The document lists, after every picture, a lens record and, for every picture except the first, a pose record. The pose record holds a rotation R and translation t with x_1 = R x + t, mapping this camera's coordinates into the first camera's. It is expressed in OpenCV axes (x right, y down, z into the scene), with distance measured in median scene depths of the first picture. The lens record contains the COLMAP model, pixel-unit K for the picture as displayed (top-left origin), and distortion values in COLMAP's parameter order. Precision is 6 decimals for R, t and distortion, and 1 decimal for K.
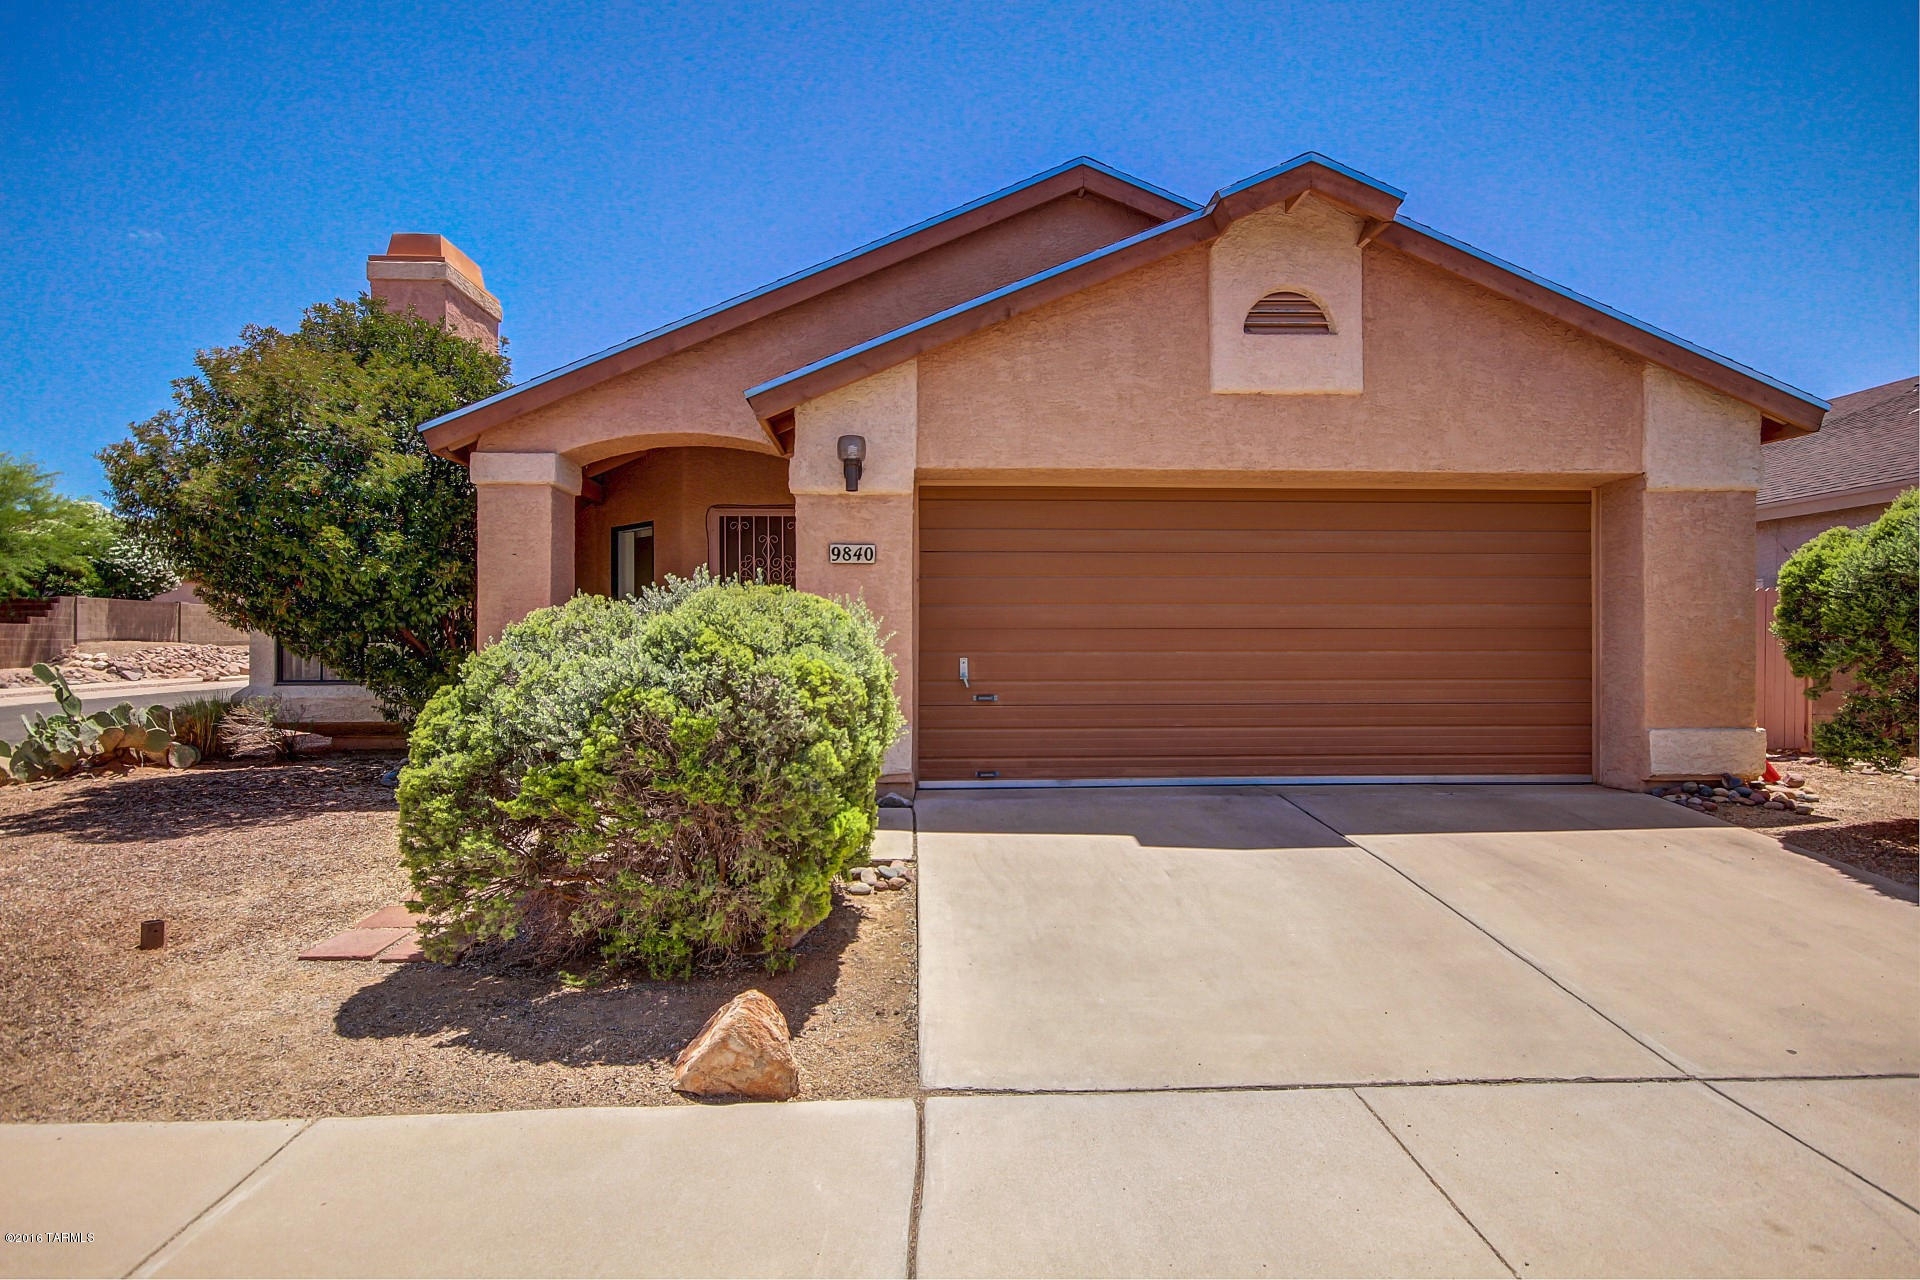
lens RADIAL K [[1080.8, 0, 966.1], [0, 1080.8, 640.1], [0, 0, 1]] dist [0.006368, 0.003323]
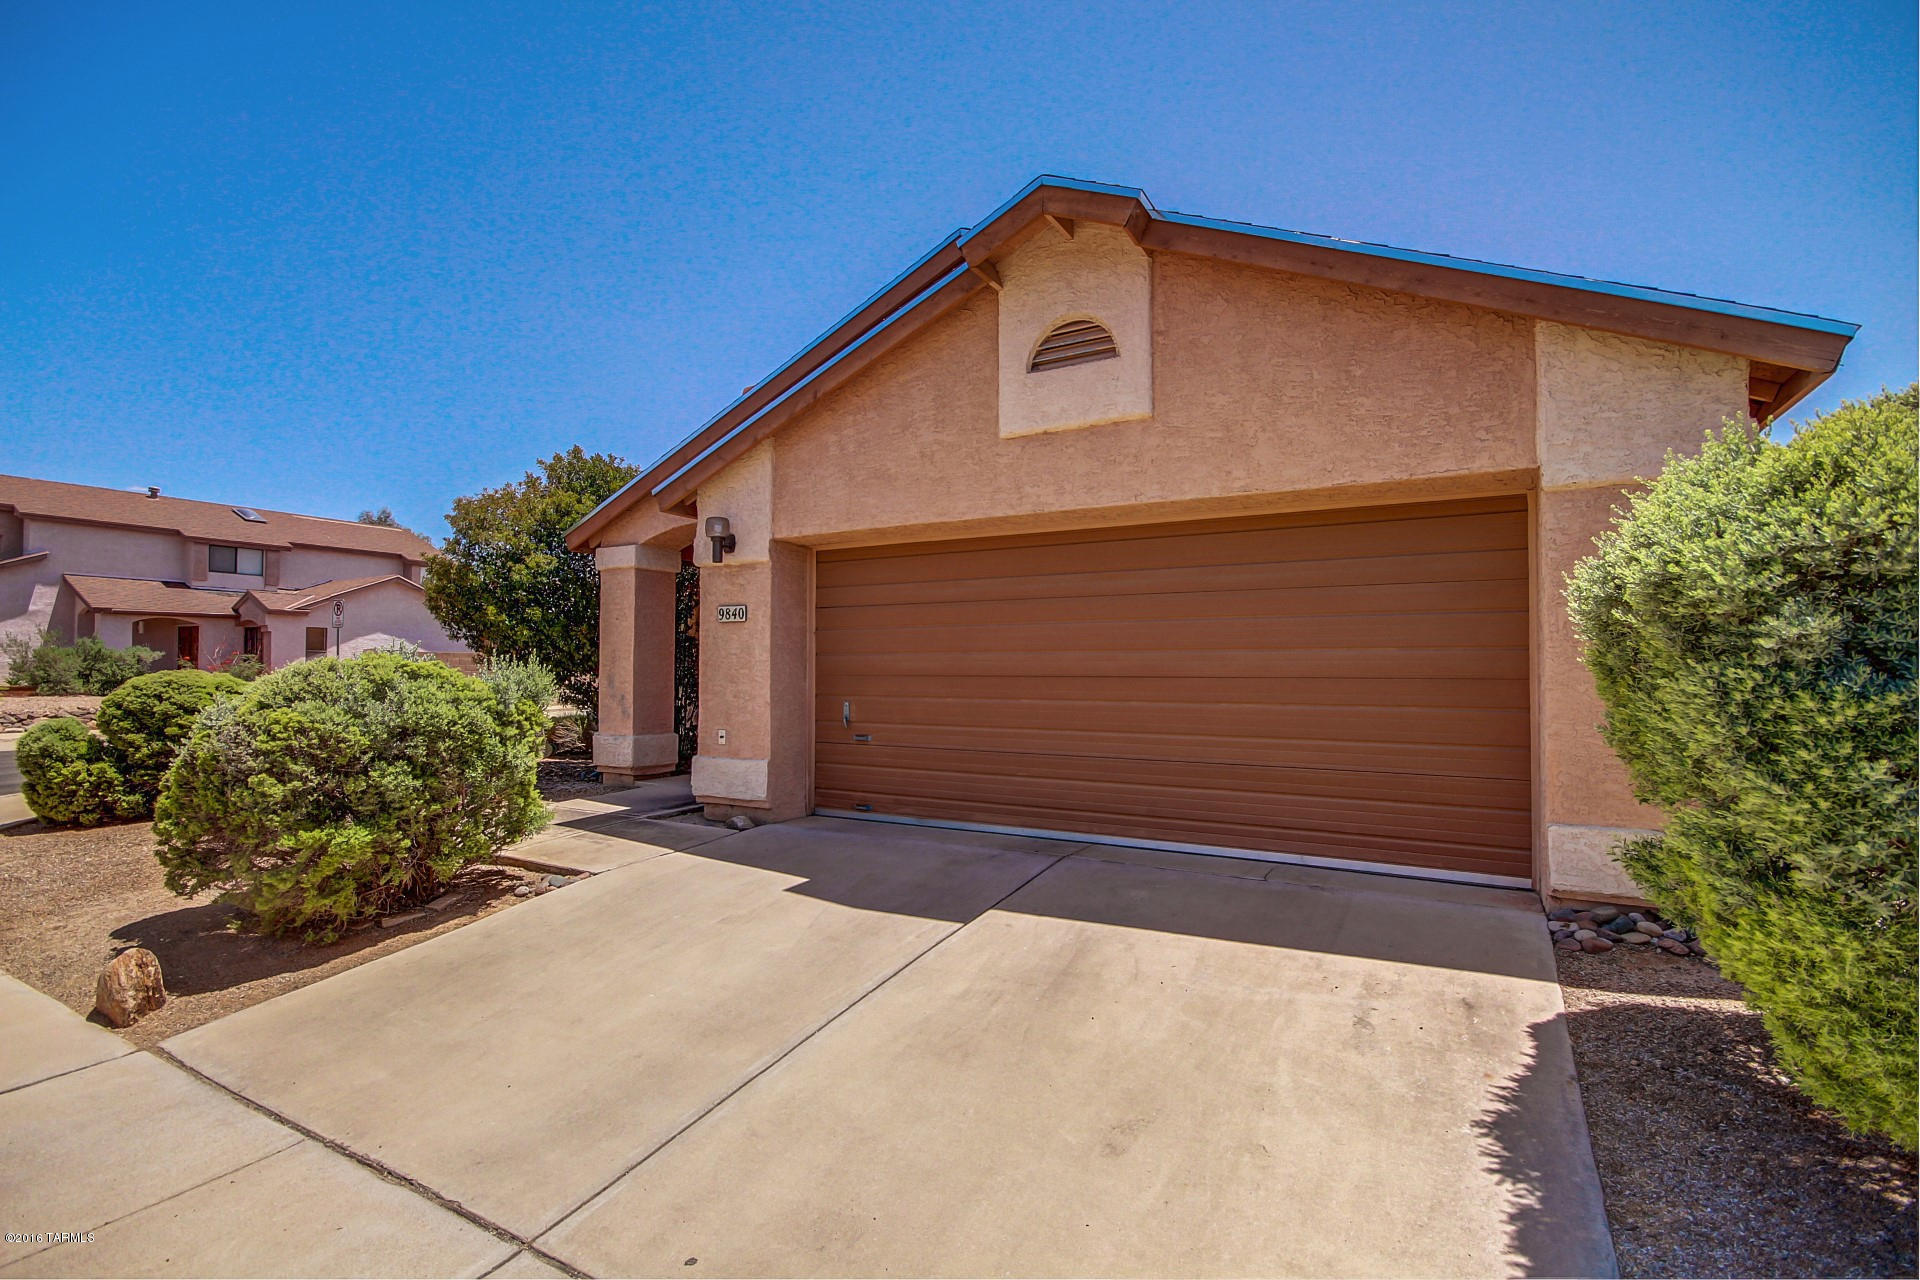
lens RADIAL K [[912.0, 0, 939.0], [0, 912.0, 644.4], [0, 0, 1]] dist [-0.011692, -0.000423]
pose [[0.831191, -0.012825, -0.555839, 0.638748], [-0.000313, 0.999723, -0.023535, -0.021557], [0.555987, 0.019736, 0.830957, 0.282040]]
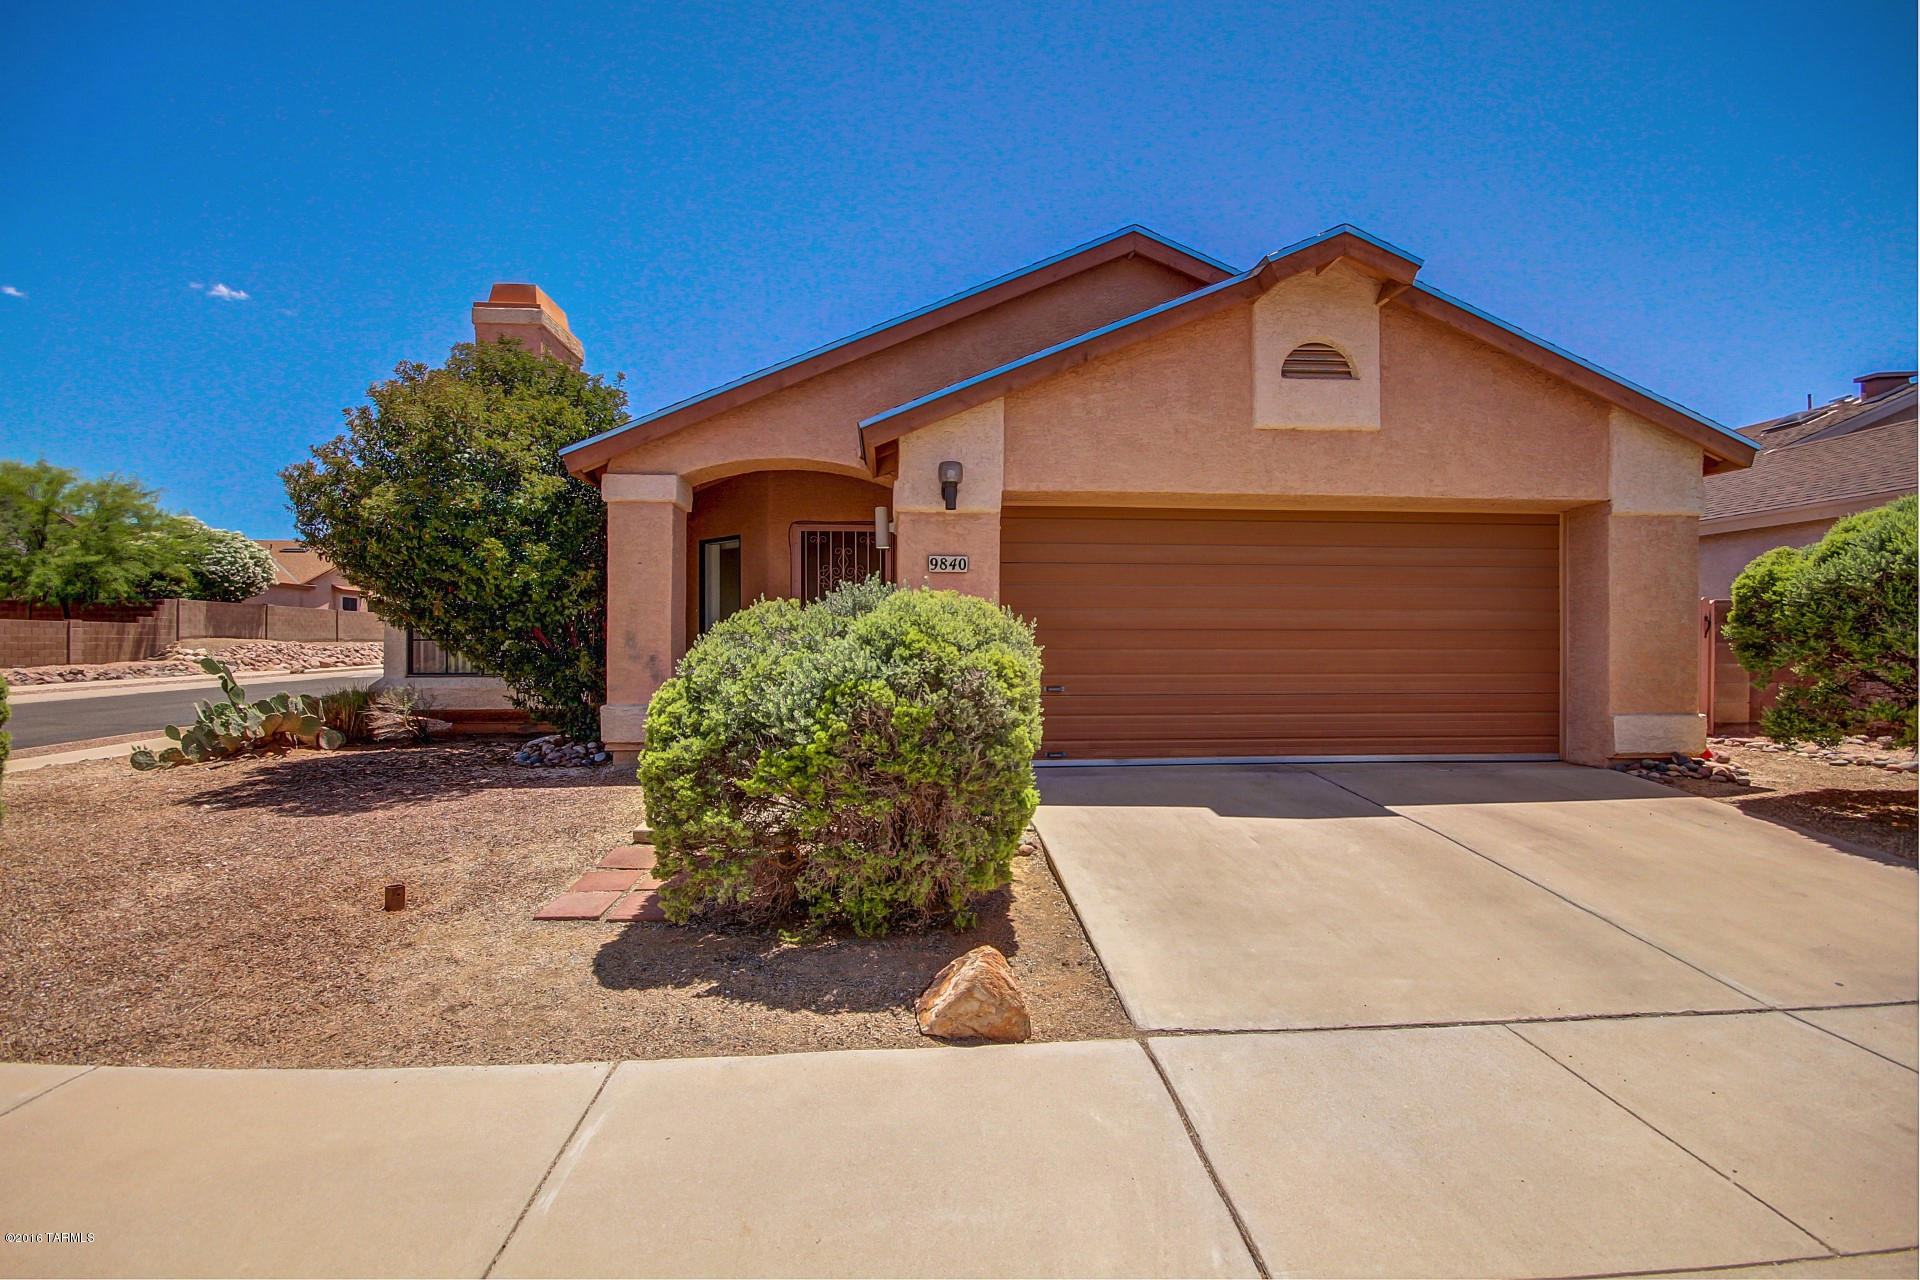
lens RADIAL K [[922.5, 0, 963.0], [0, 922.5, 641.6], [0, 0, 1]] dist [-0.003975, -0.001346]
pose [[0.999411, 0.002211, 0.034251, -0.120648], [-0.002308, 0.999993, 0.002805, 0.000142], [-0.034245, -0.002883, 0.999409, 0.014375]]
